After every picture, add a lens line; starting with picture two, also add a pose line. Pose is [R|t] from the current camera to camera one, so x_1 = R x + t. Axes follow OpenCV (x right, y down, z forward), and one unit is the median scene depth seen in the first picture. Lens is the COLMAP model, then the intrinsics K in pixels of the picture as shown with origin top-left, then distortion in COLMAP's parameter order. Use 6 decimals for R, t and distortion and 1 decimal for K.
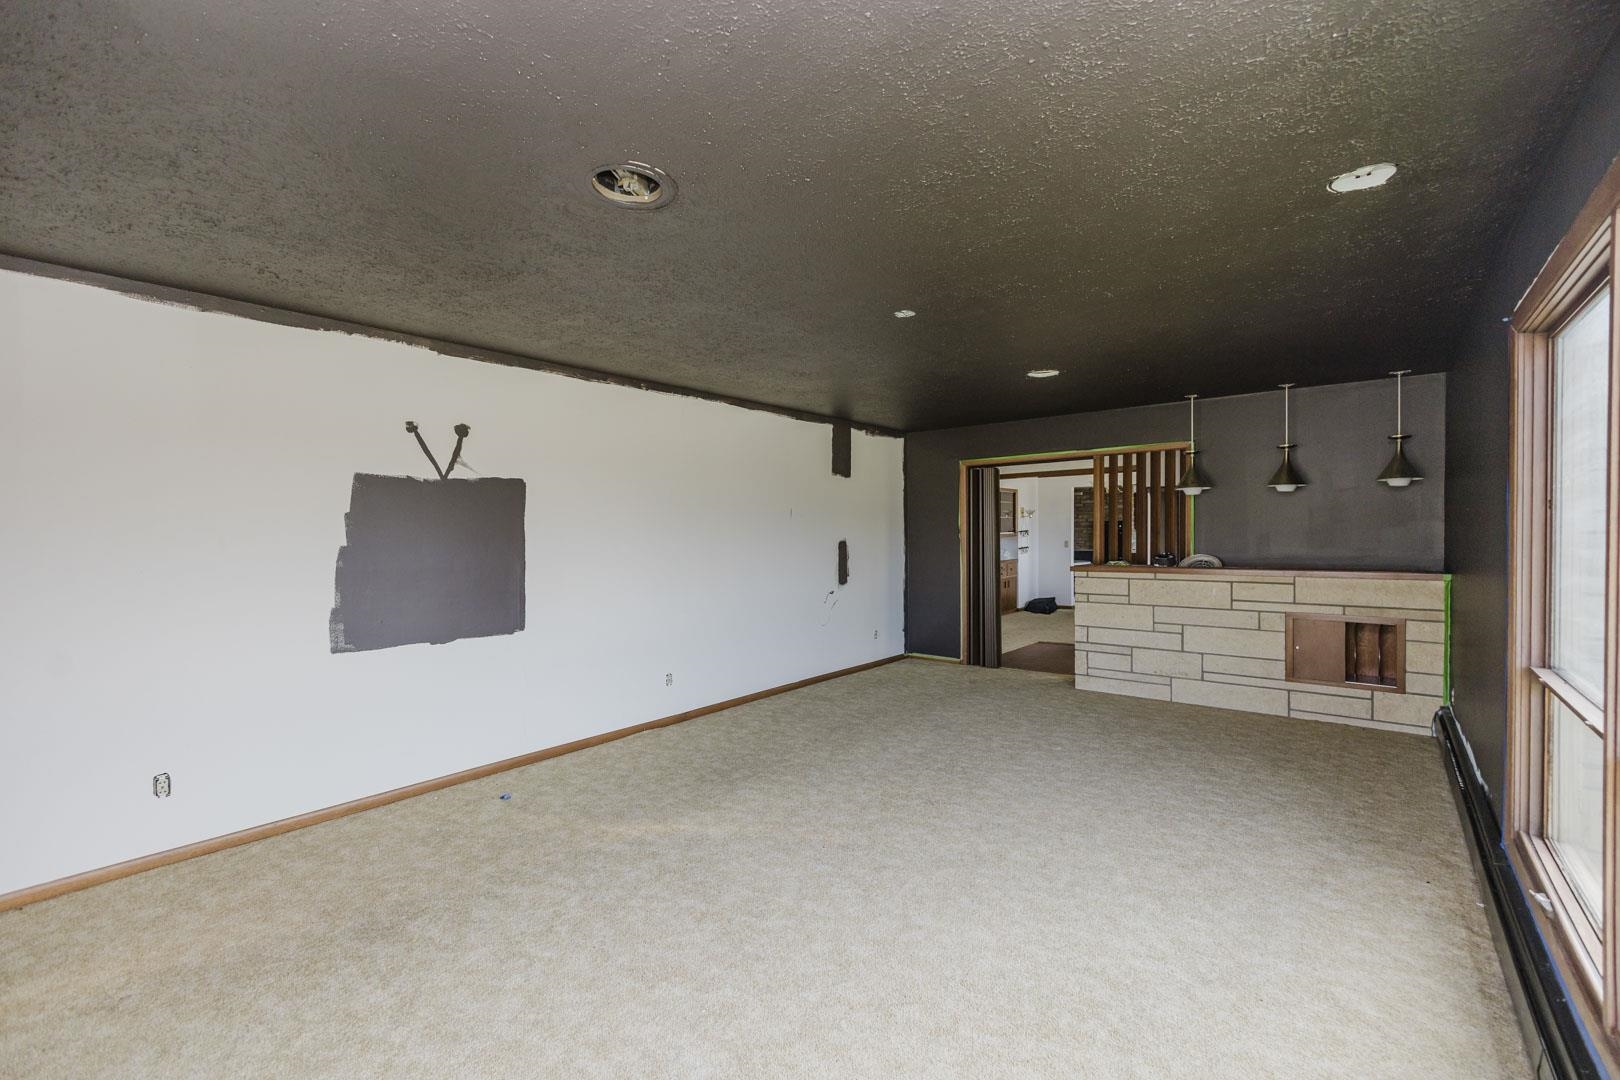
lens RADIAL K [[687.8, 0, 813.8], [0, 687.8, 535.9], [0, 0, 1]] dist [-0.006092, 0.000568]
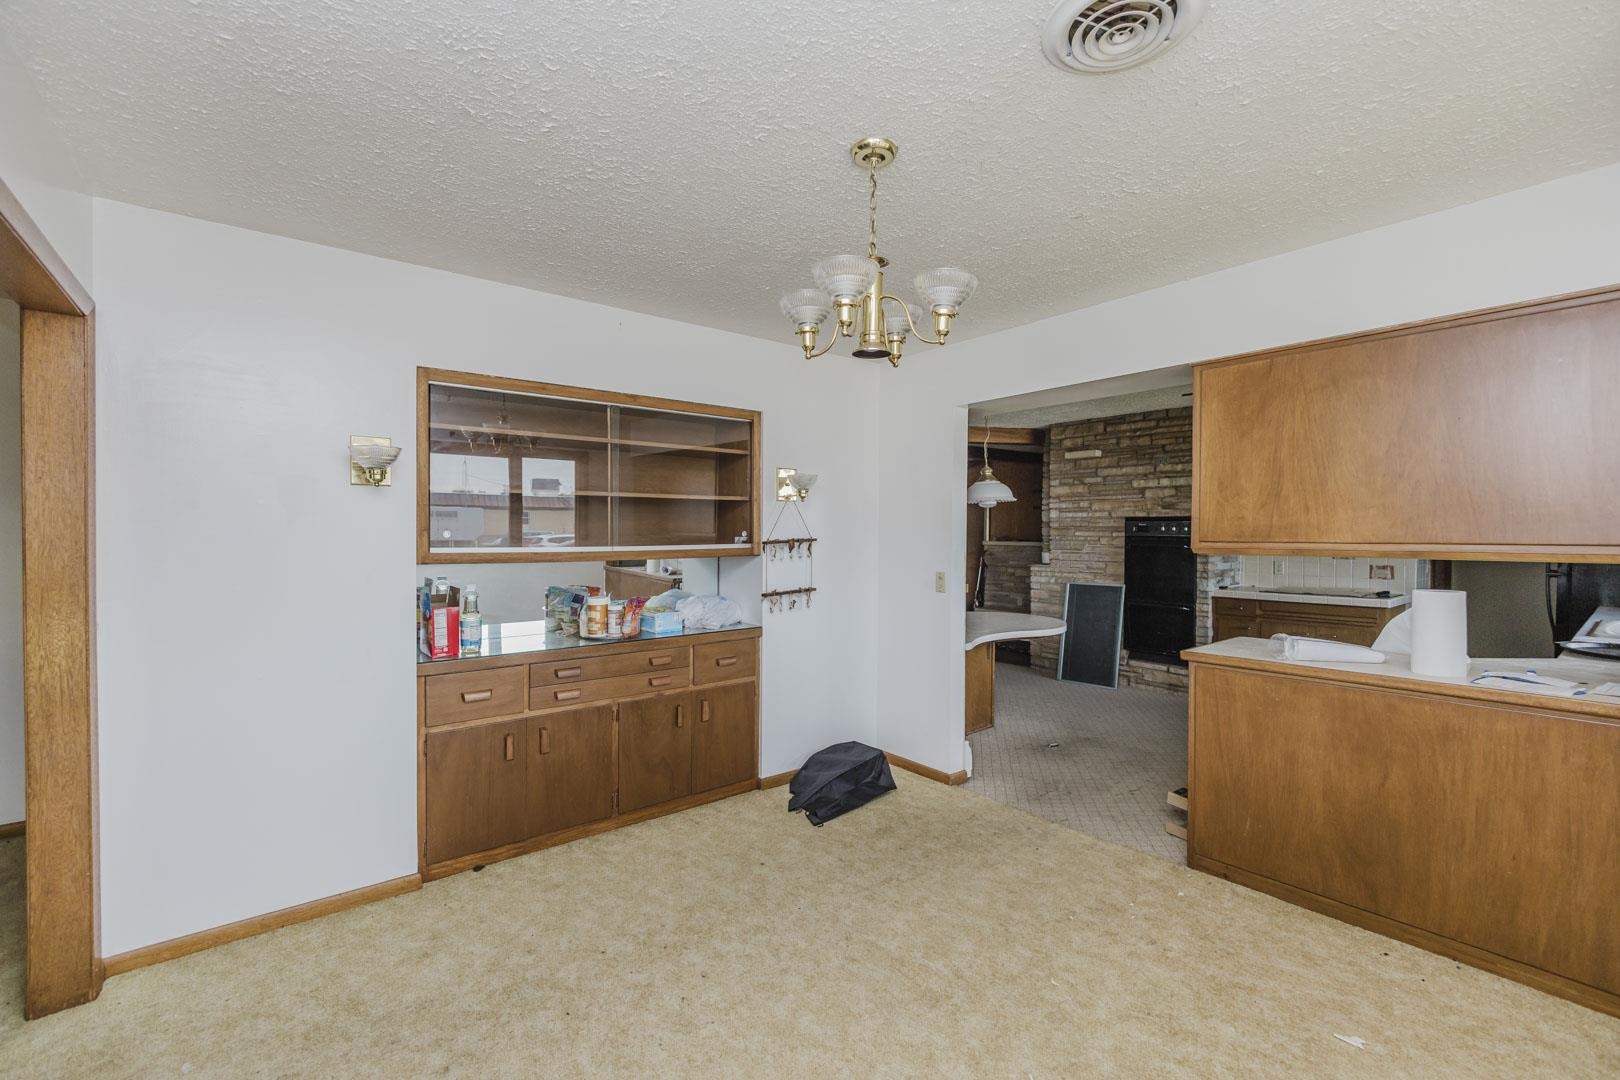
lens RADIAL K [[687.8, 0, 805.2], [0, 687.8, 540.1], [0, 0, 1]] dist [-0.006092, 0.000568]
pose [[0.978326, 0.011929, -0.206727, 0.796846], [-0.011030, 0.999924, 0.005498, -0.019518], [0.206776, -0.003099, 0.978383, 1.427163]]
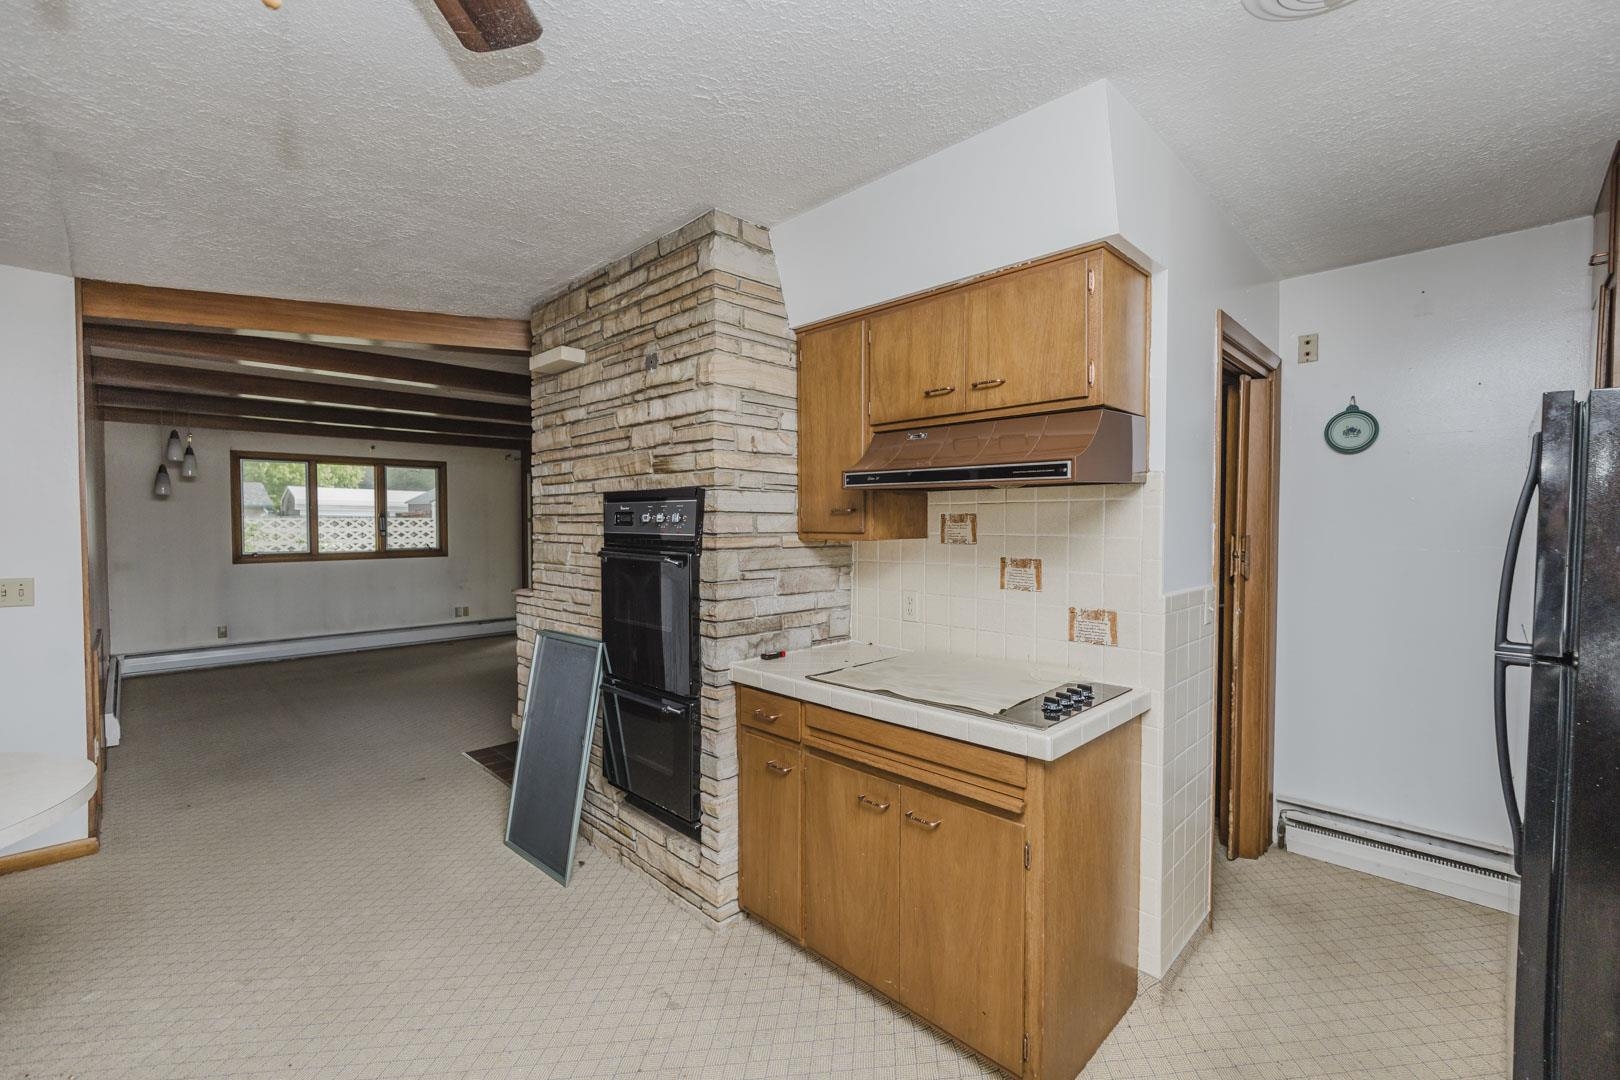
lens RADIAL K [[687.8, 0, 808.3], [0, 687.8, 542.1], [0, 0, 1]] dist [-0.006092, 0.000568]
pose [[0.994324, 0.011439, -0.105779, 1.281082], [-0.009300, 0.999743, 0.020693, -0.031788], [0.105989, -0.019592, 0.994174, 2.152358]]
